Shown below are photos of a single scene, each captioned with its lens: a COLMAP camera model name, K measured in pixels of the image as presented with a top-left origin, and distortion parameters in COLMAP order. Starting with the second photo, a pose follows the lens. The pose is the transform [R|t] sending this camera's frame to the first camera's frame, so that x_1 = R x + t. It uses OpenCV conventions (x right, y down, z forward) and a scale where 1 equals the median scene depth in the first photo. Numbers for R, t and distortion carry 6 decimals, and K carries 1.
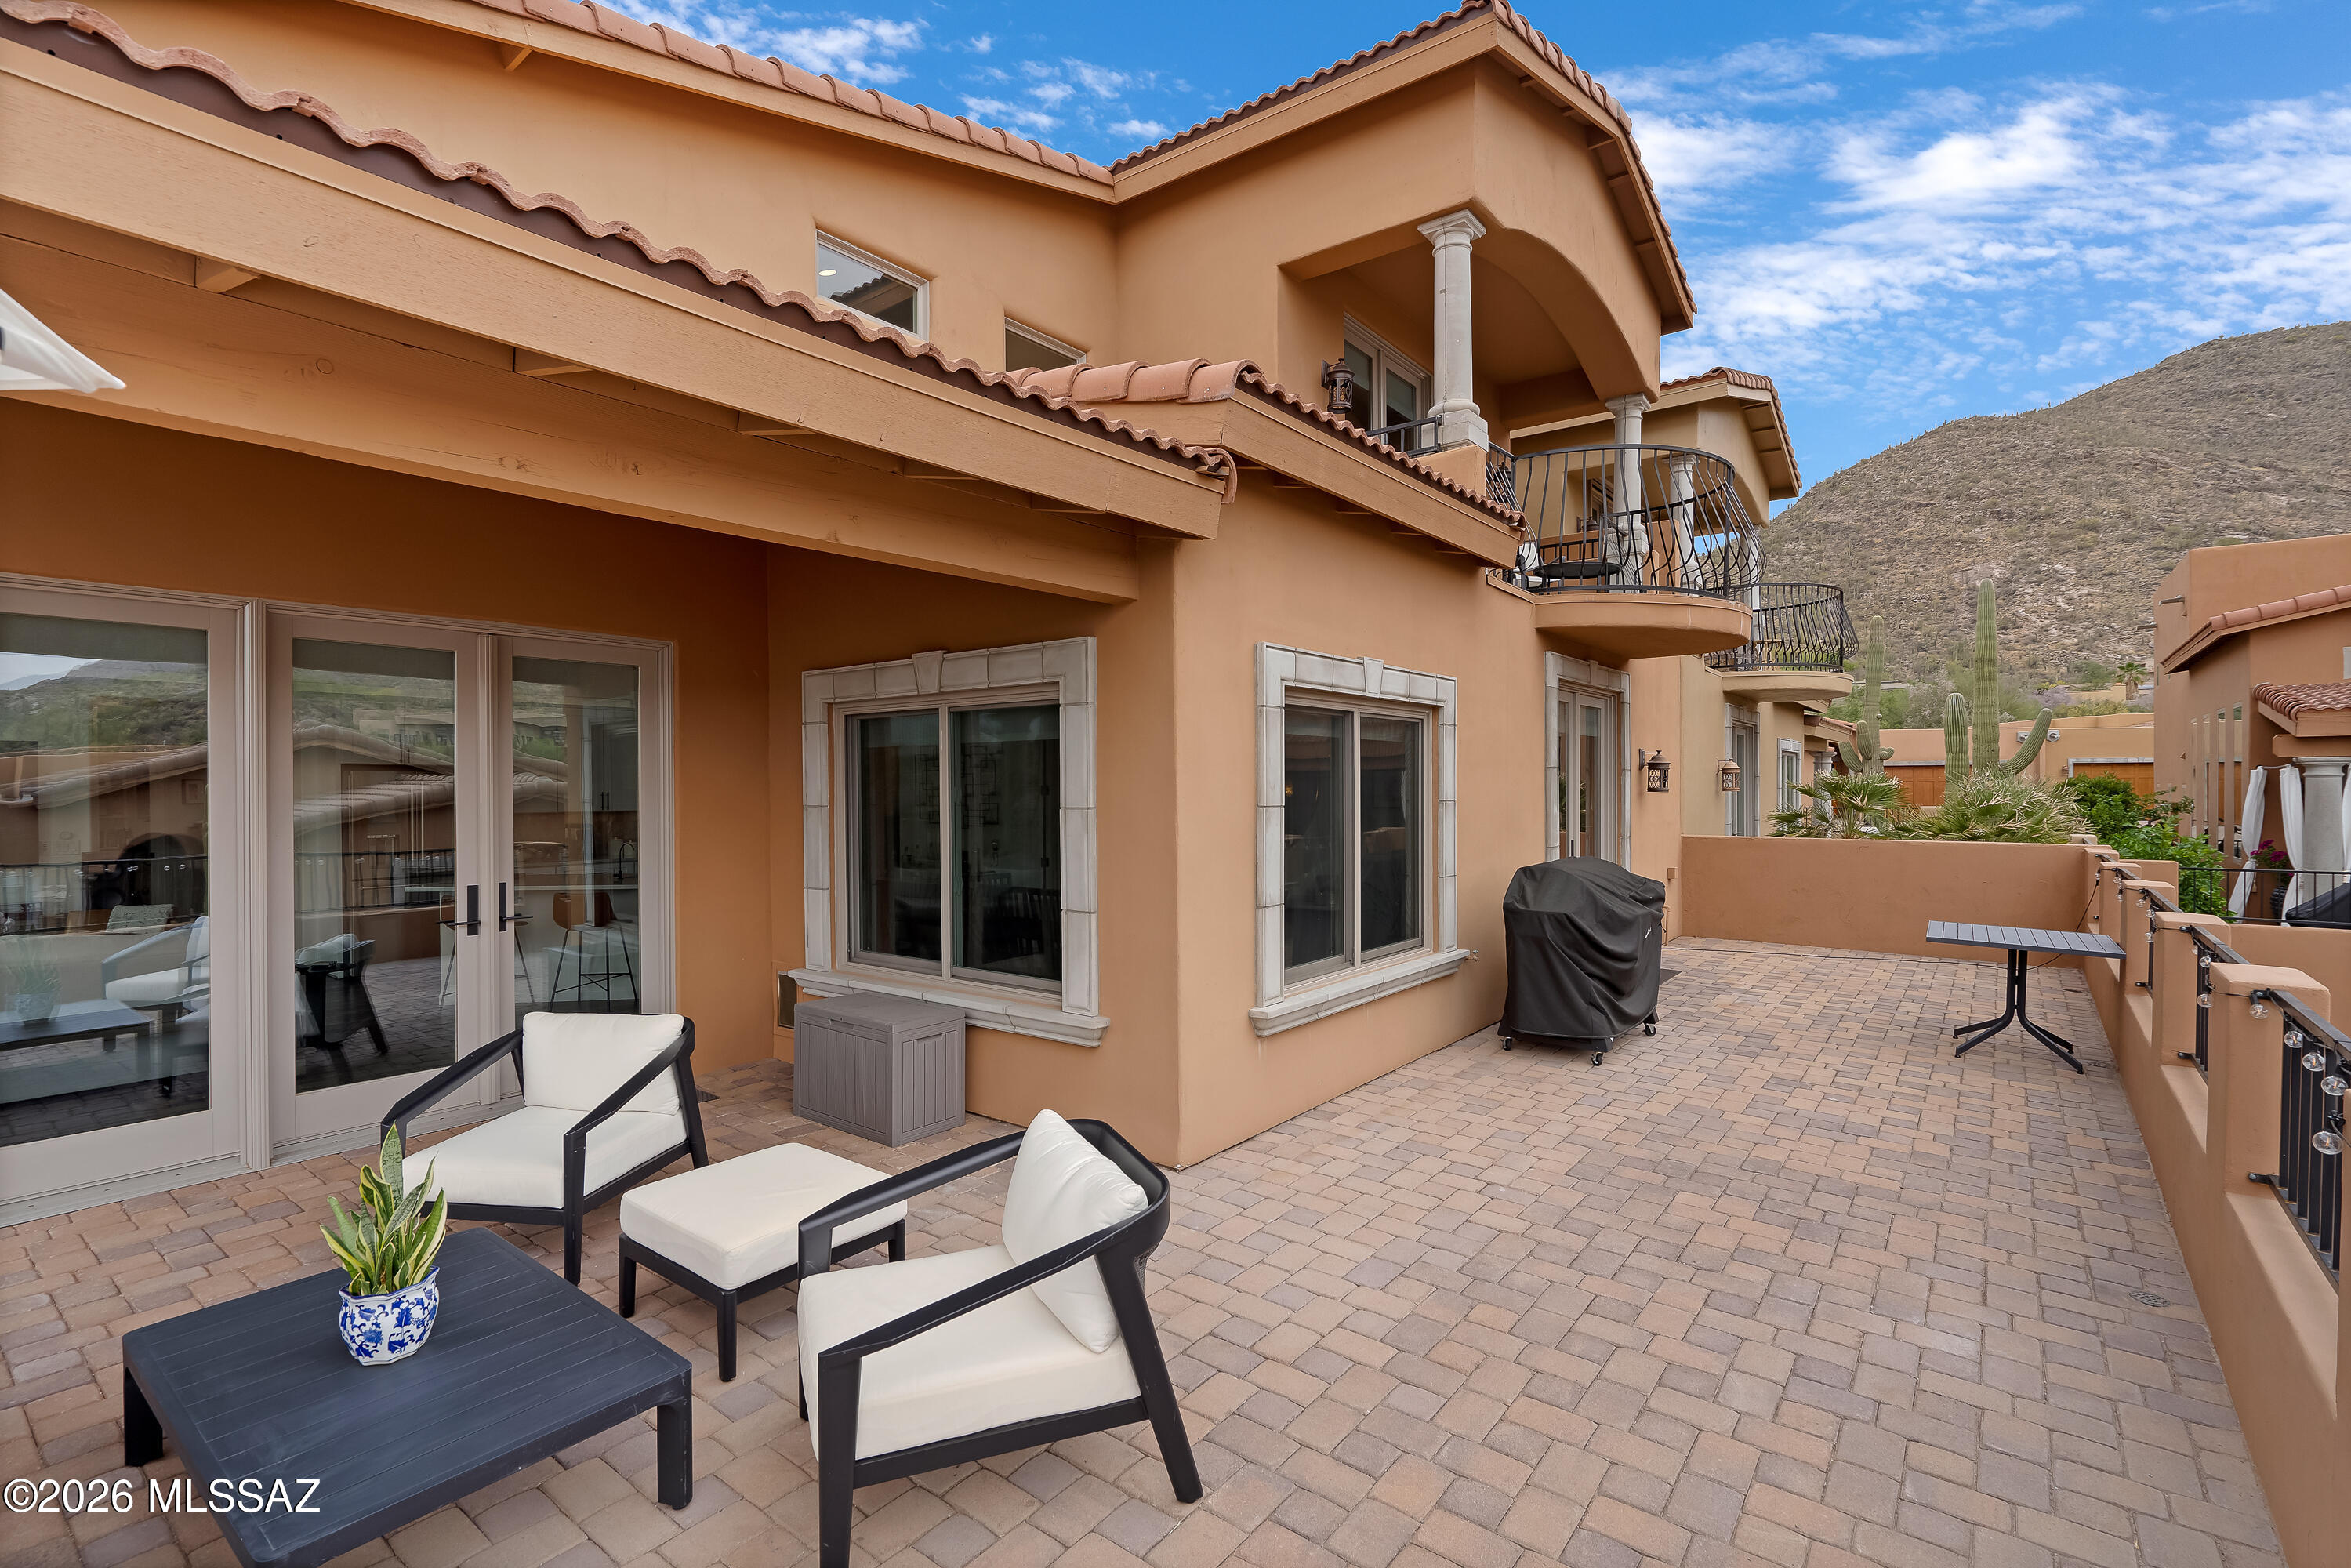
lens RADIAL K [[1073.4, 0, 1176.9], [0, 1073.4, 785.9], [0, 0, 1]] dist [-0.001260, 0.000527]
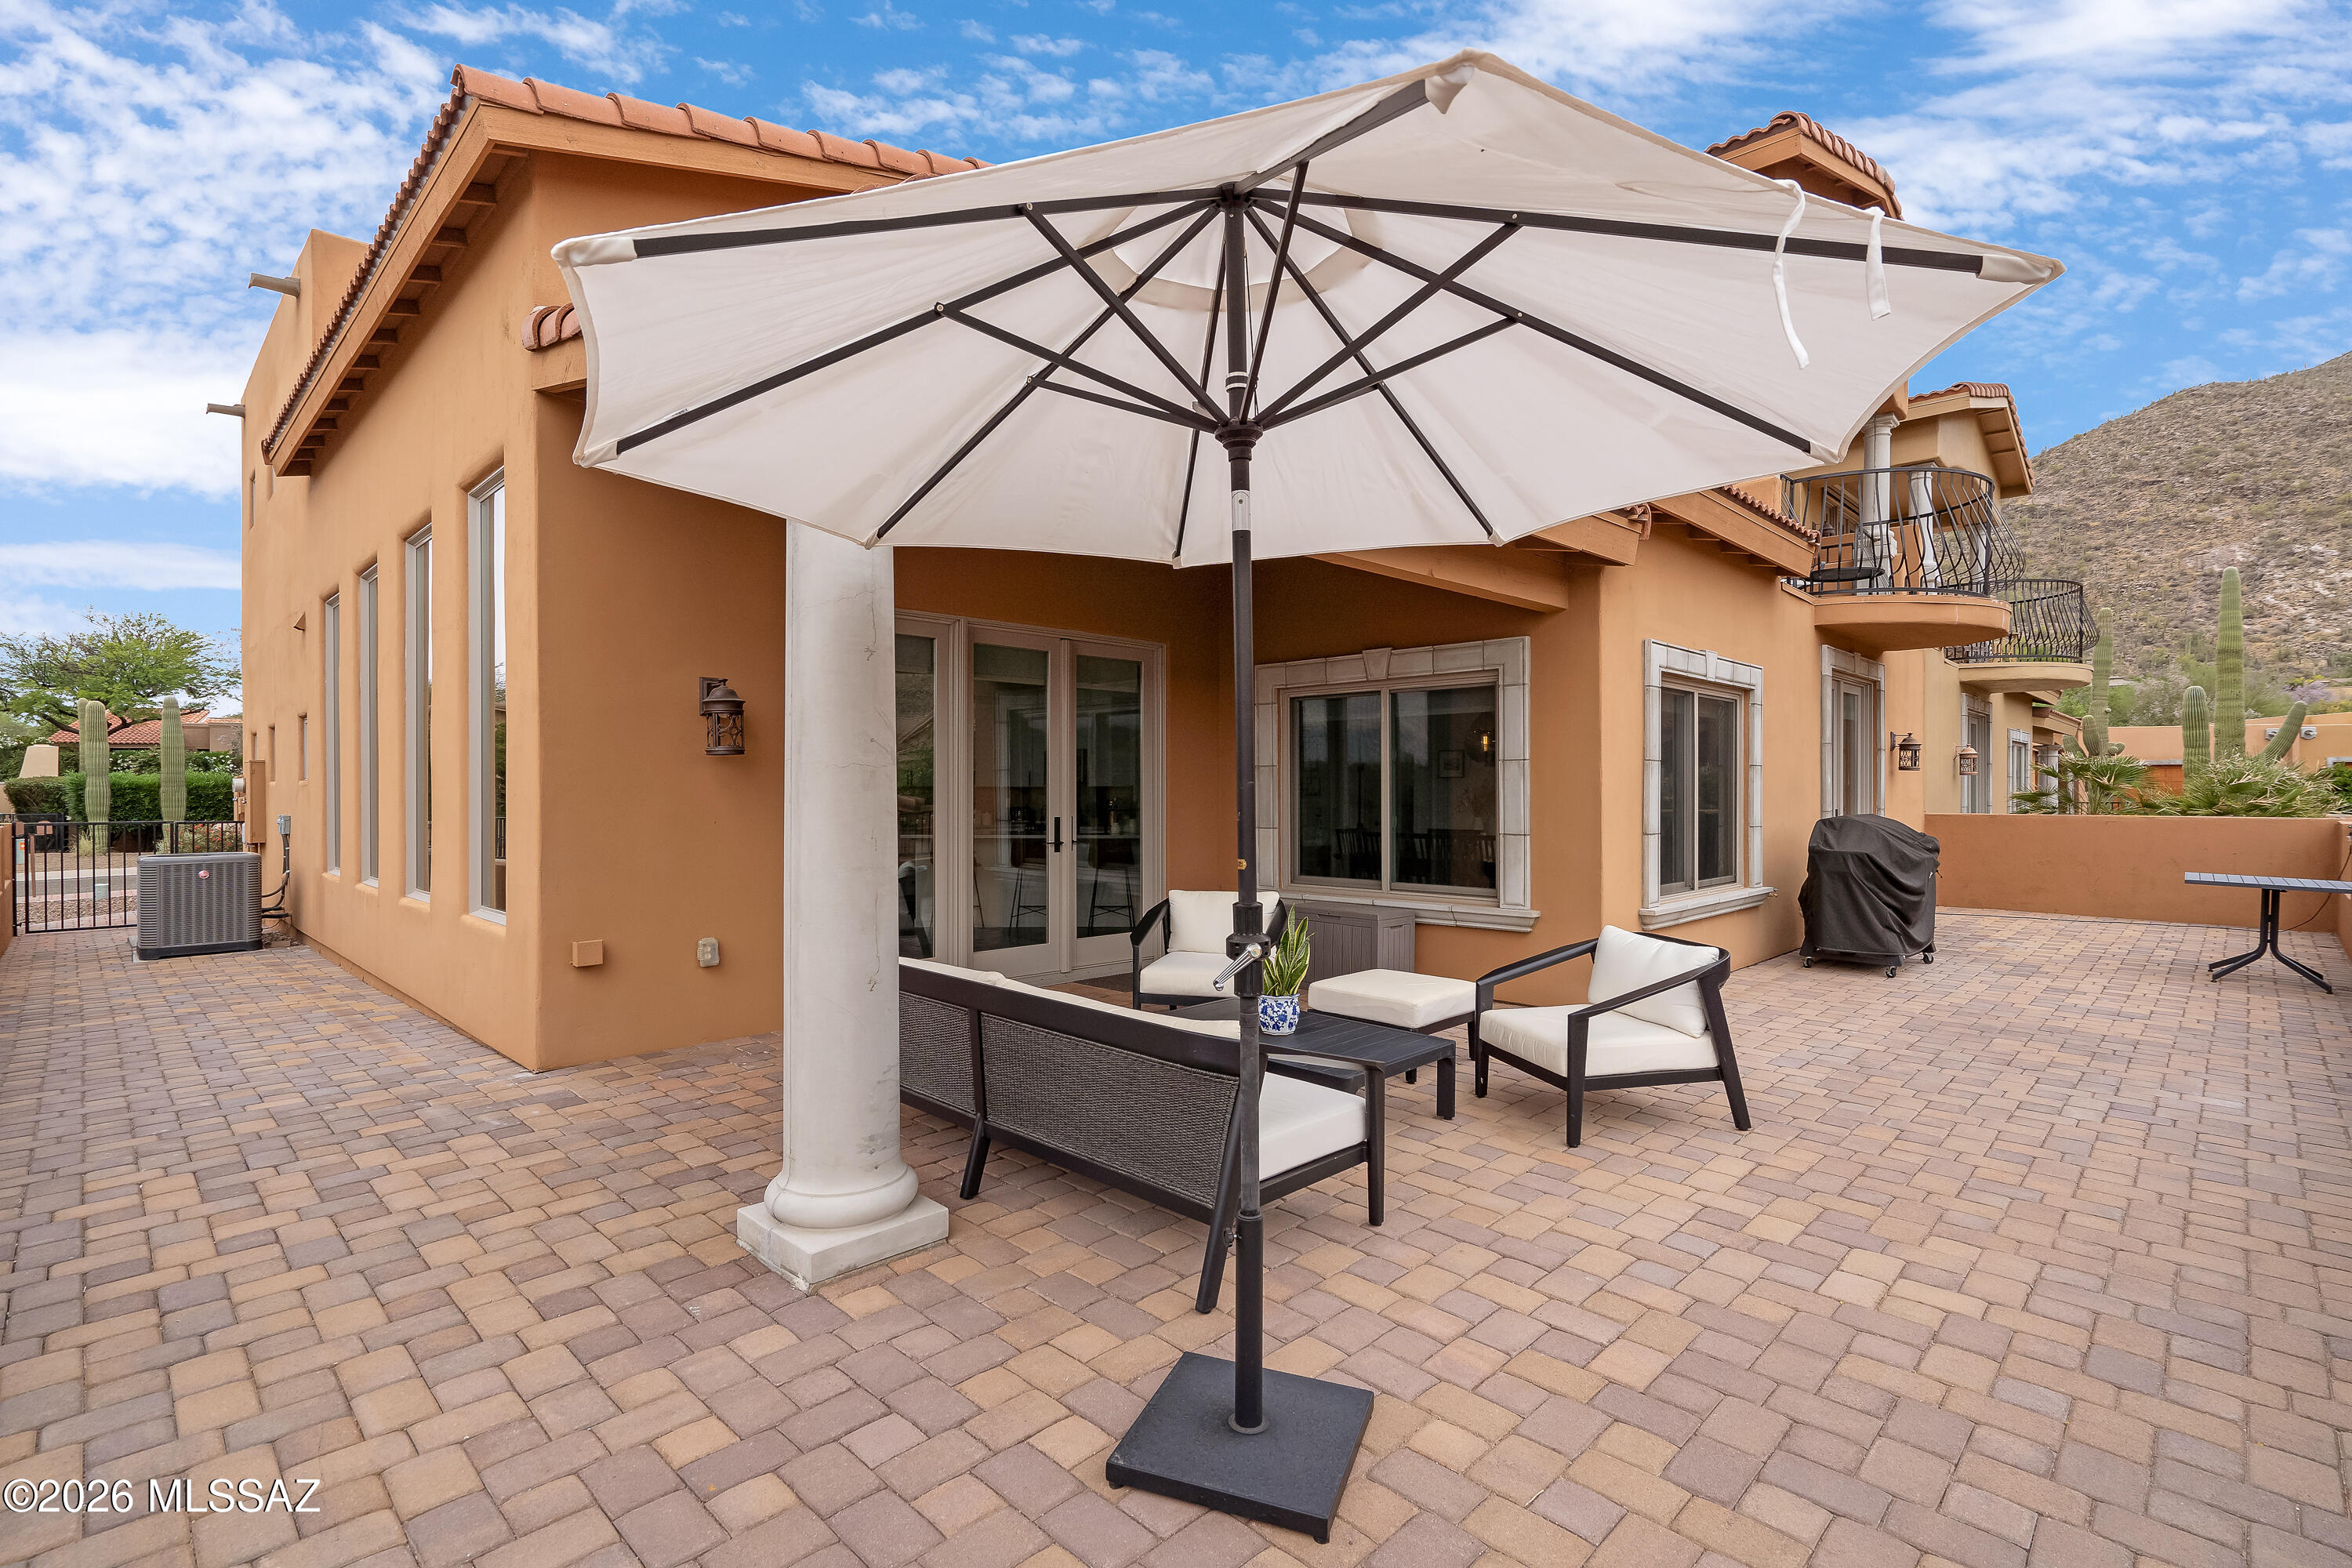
lens RADIAL K [[1073.8, 0, 1186.0], [0, 1073.8, 784.8], [0, 0, 1]] dist [-0.001260, 0.000527]
pose [[0.992396, 0.004466, -0.123007, -0.251033], [-0.004877, 0.999983, -0.003043, 0.043205], [0.122992, 0.003620, 0.992401, -0.313121]]
